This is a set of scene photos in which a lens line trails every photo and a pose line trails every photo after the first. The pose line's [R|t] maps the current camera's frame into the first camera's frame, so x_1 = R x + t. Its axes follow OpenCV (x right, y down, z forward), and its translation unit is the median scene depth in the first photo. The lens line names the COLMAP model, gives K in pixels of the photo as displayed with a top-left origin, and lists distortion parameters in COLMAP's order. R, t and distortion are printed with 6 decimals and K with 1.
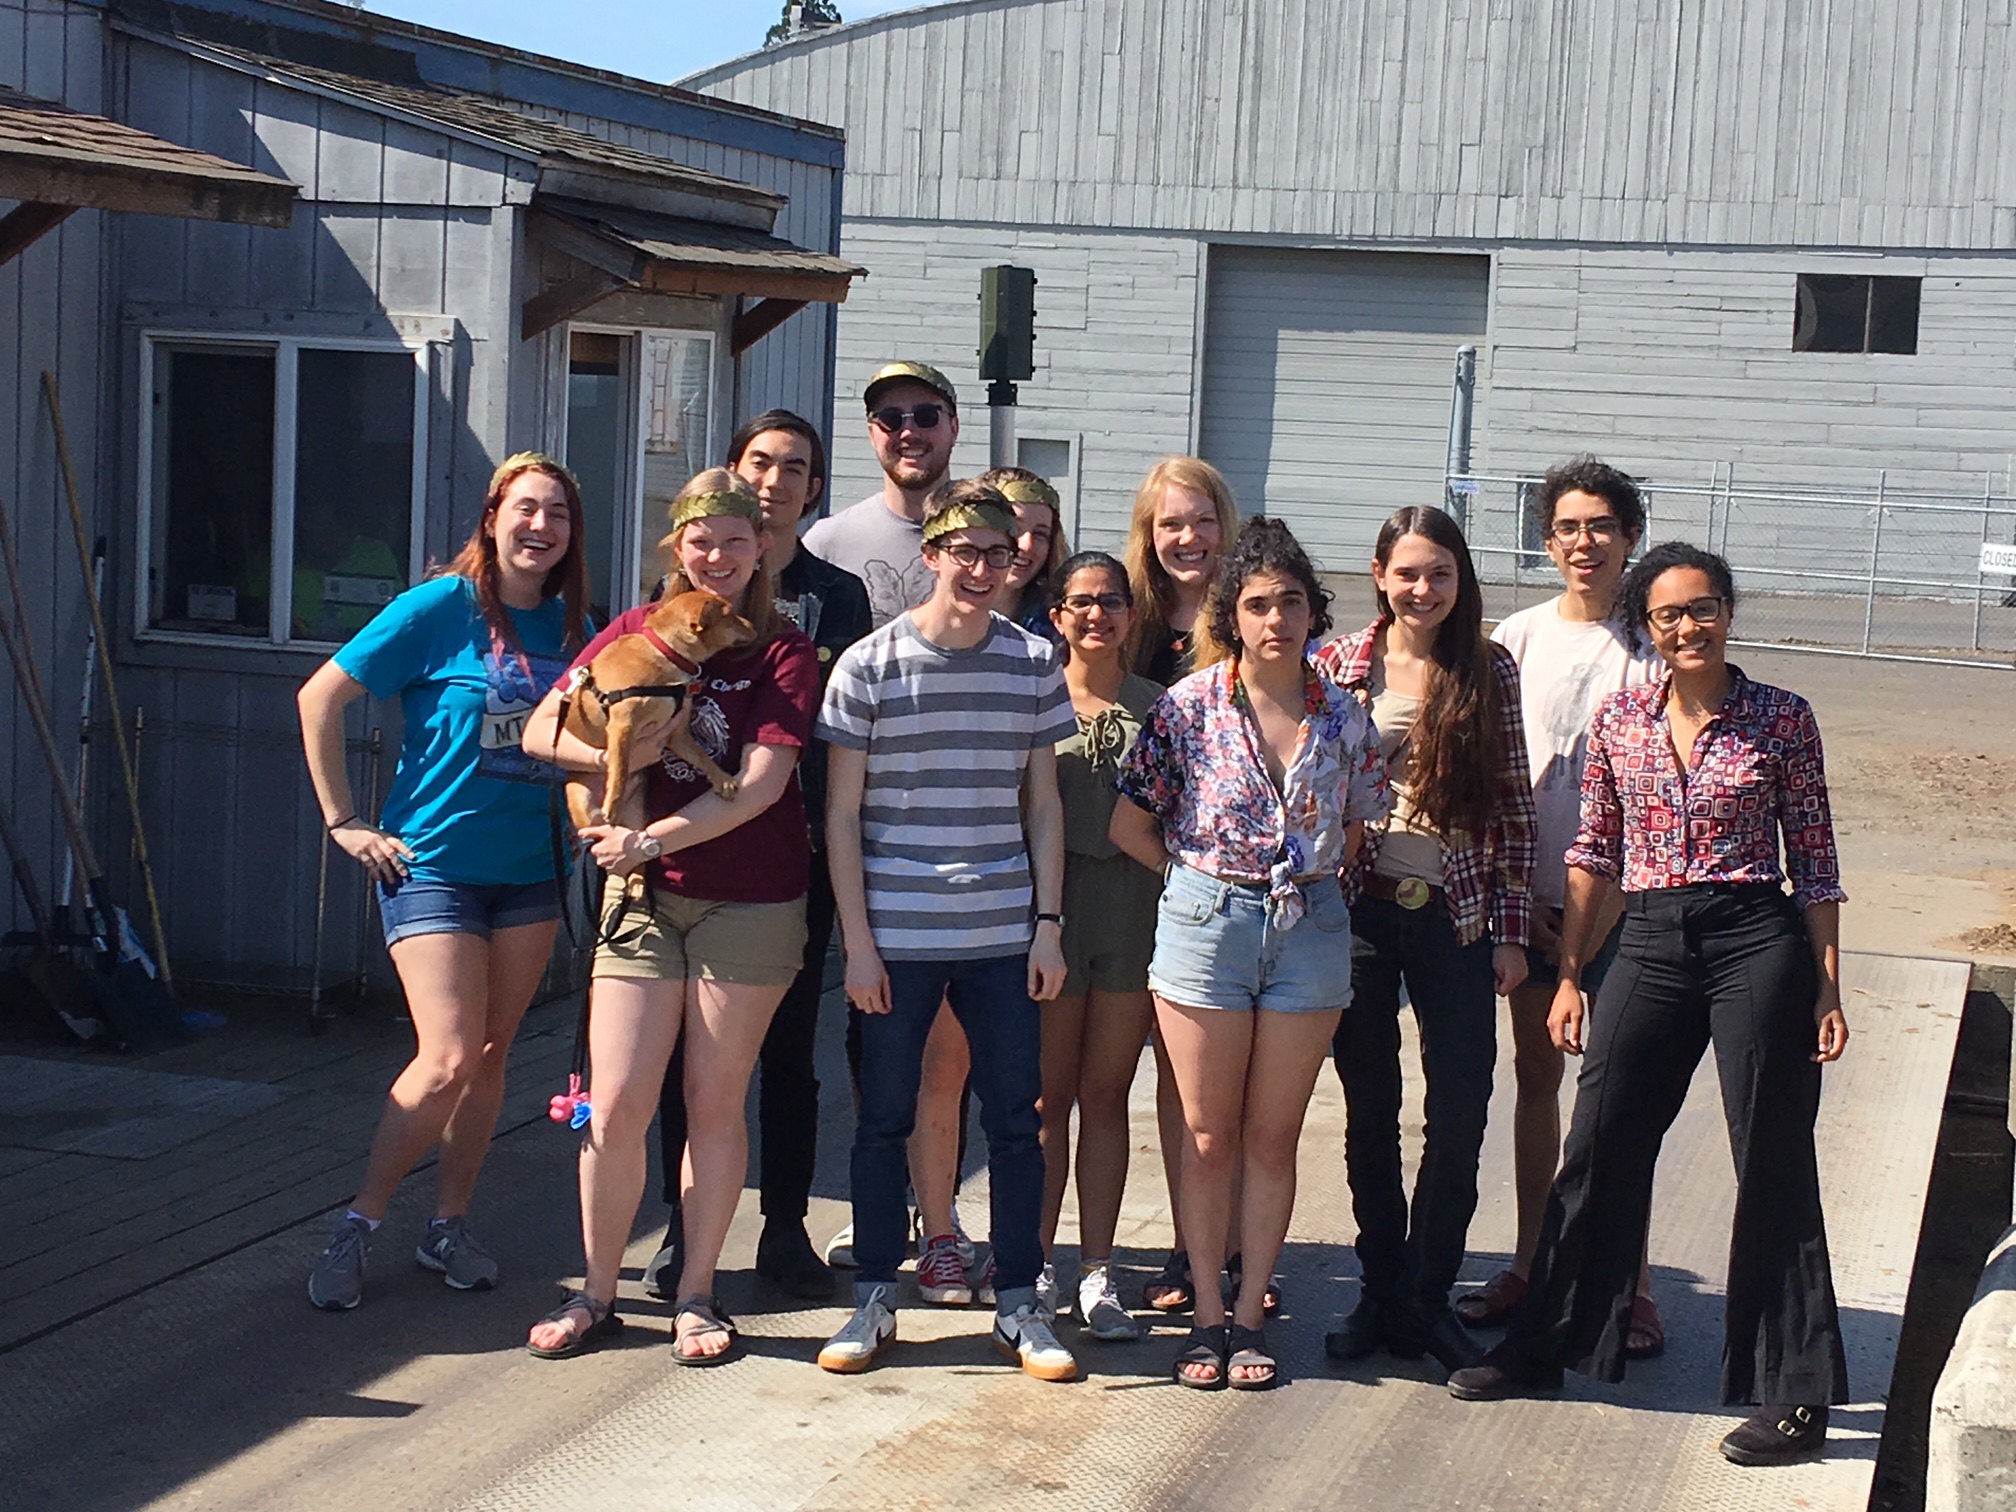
lens RADIAL K [[3664.5, 0, 1008.0], [0, 3664.5, 756.0], [0, 0, 1]] dist [-0.004171, -0.024117]
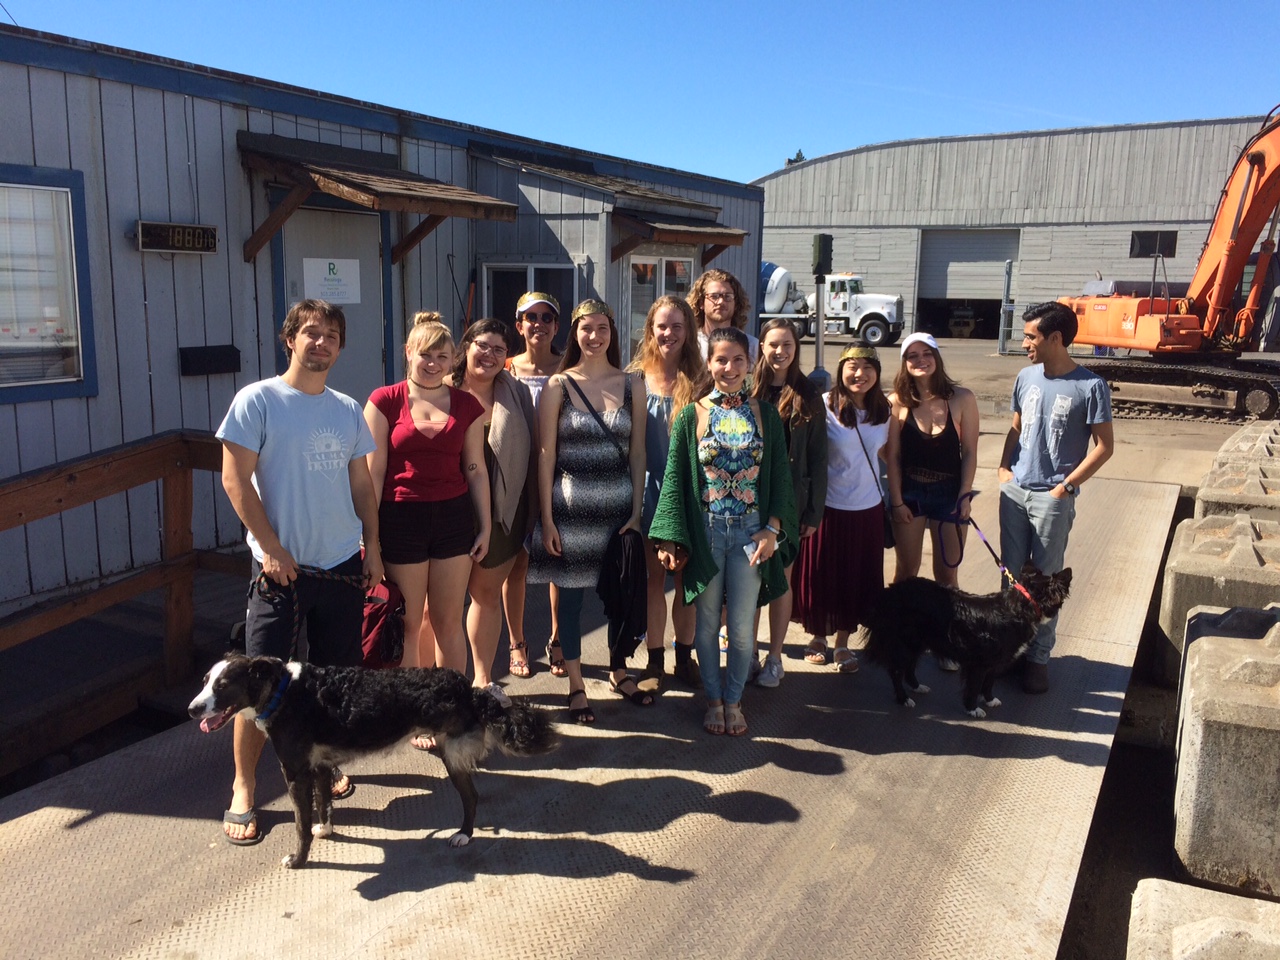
lens RADIAL K [[1091.3, 0, 640.0], [0, 1091.3, 480.0], [0, 0, 1]] dist [0.073882, -0.128203]
pose [[0.978339, 0.005686, -0.206930, 0.051605], [0.009856, 0.997210, 0.073997, -0.009051], [0.206773, -0.074434, 0.975553, 0.159680]]
